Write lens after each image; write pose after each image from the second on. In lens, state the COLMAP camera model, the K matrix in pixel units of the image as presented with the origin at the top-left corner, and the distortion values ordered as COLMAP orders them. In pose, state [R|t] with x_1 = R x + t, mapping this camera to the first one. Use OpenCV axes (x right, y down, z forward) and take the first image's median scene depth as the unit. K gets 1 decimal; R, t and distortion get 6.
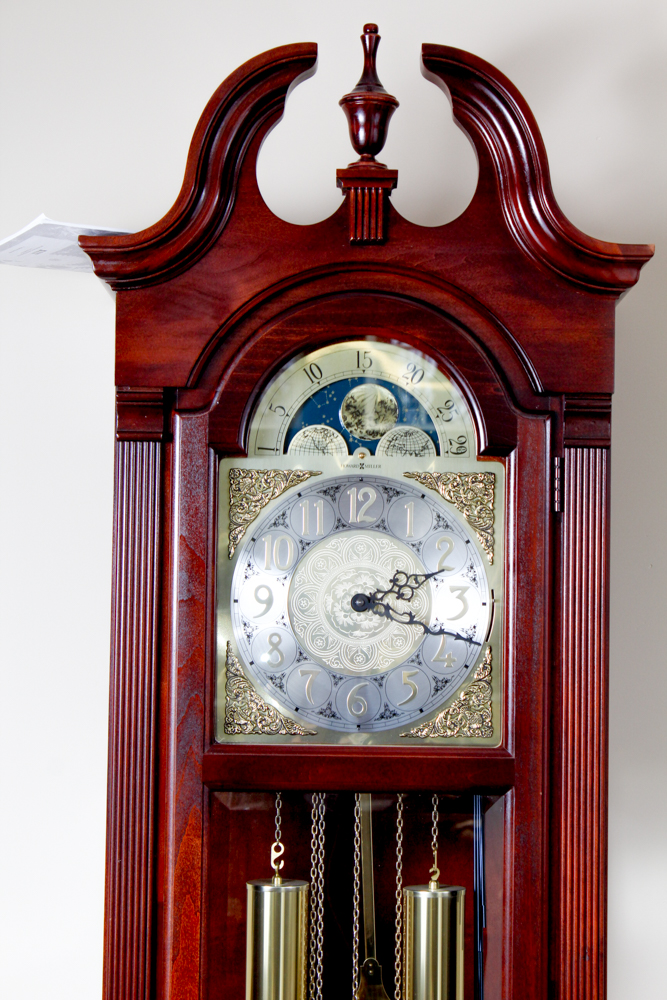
lens RADIAL K [[2307.8, 0, 333.5], [0, 2307.8, 500.0], [0, 0, 1]] dist [0.061119, 0.175534]
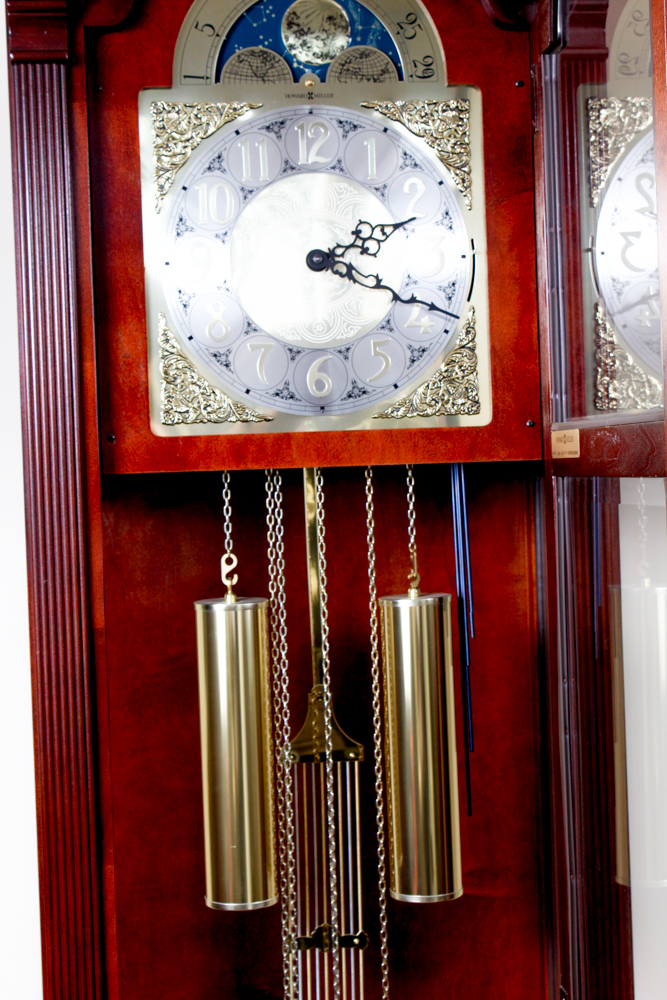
lens RADIAL K [[1755.7, 0, 333.5], [0, 1755.7, 500.0], [0, 0, 1]] dist [0.014121, -0.002346]
pose [[0.991819, -0.051723, 0.116703, -0.060904], [0.043268, 0.996330, 0.073851, 0.084047], [-0.120094, -0.068197, 0.990417, 0.366344]]
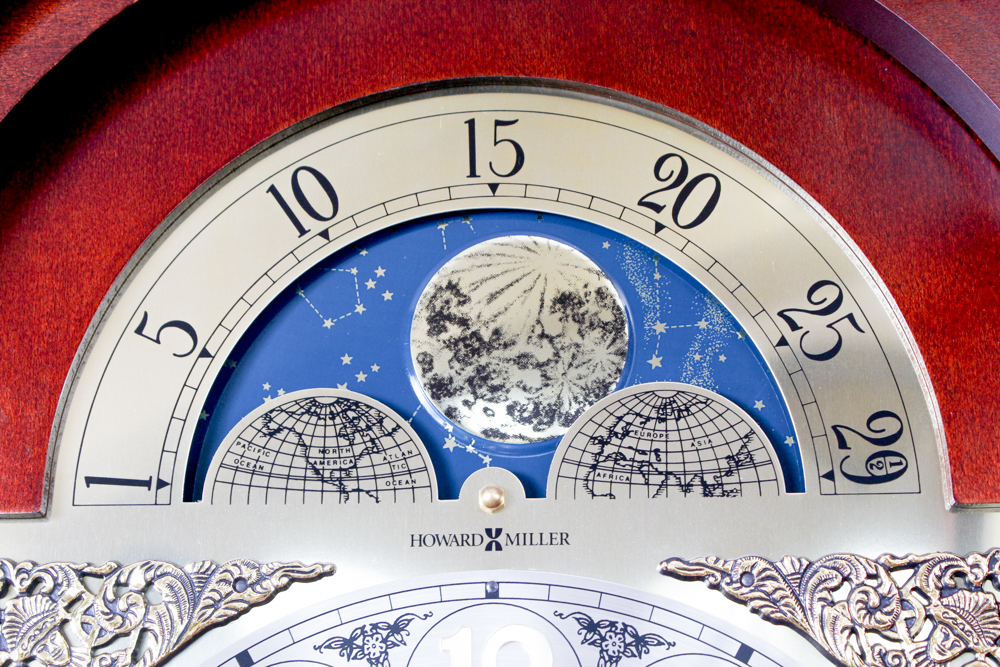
lens RADIAL K [[1897.7, 0, 479.2], [0, 1897.7, 331.6], [0, 0, 1]] dist [0.032314, 0.107222]
pose [[0.999097, -0.029316, -0.030750, 0.017846], [0.020418, 0.966041, -0.257580, 0.016930], [0.037257, 0.256719, 0.965768, 0.797094]]
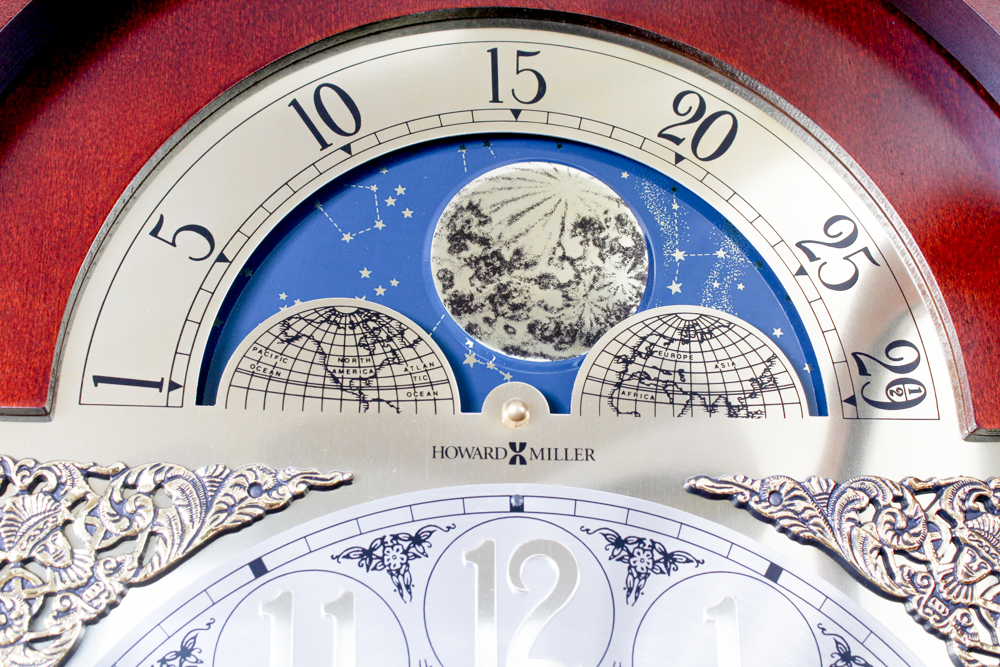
lens RADIAL K [[1506.9, 0, 484.1], [0, 1506.9, 333.0], [0, 0, 1]] dist [-0.032884, 0.099955]
pose [[0.997286, 0.010204, 0.072914, -0.003171], [0.013565, 0.947927, -0.318198, 0.024399], [-0.072364, 0.318324, 0.945216, 0.848012]]
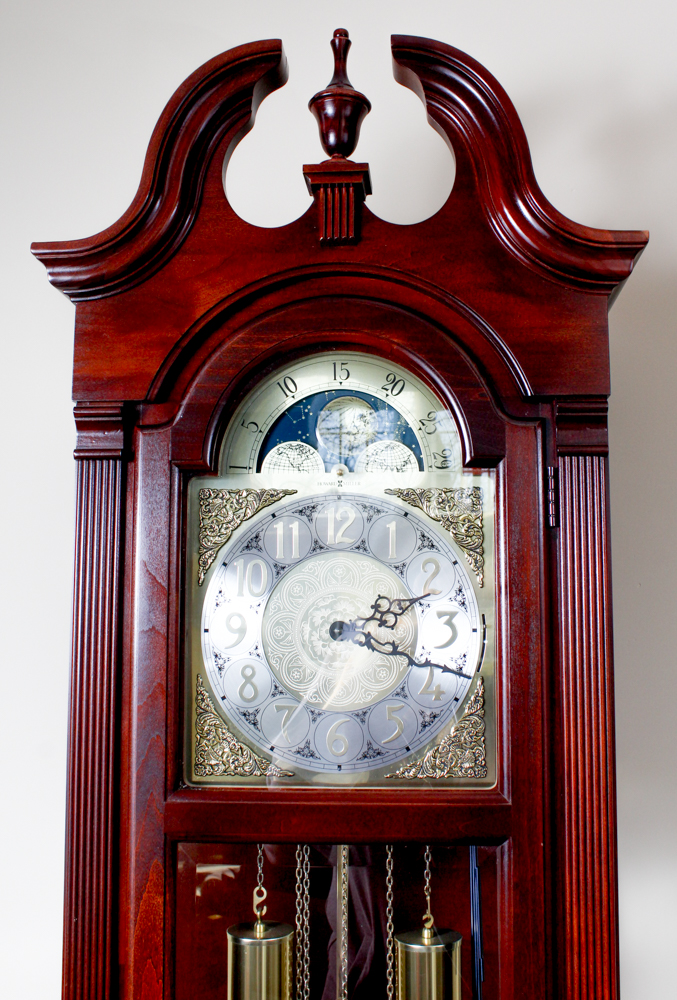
lens RADIAL K [[1095.7, 0, 365.2], [0, 1095.7, 464.6], [0, 0, 1]] dist [-0.106201, 0.057078]
pose [[0.998380, -0.022702, -0.052177, 0.045989], [0.018328, 0.996395, -0.082834, 0.014650], [0.053869, 0.081743, 0.995197, 0.561114]]
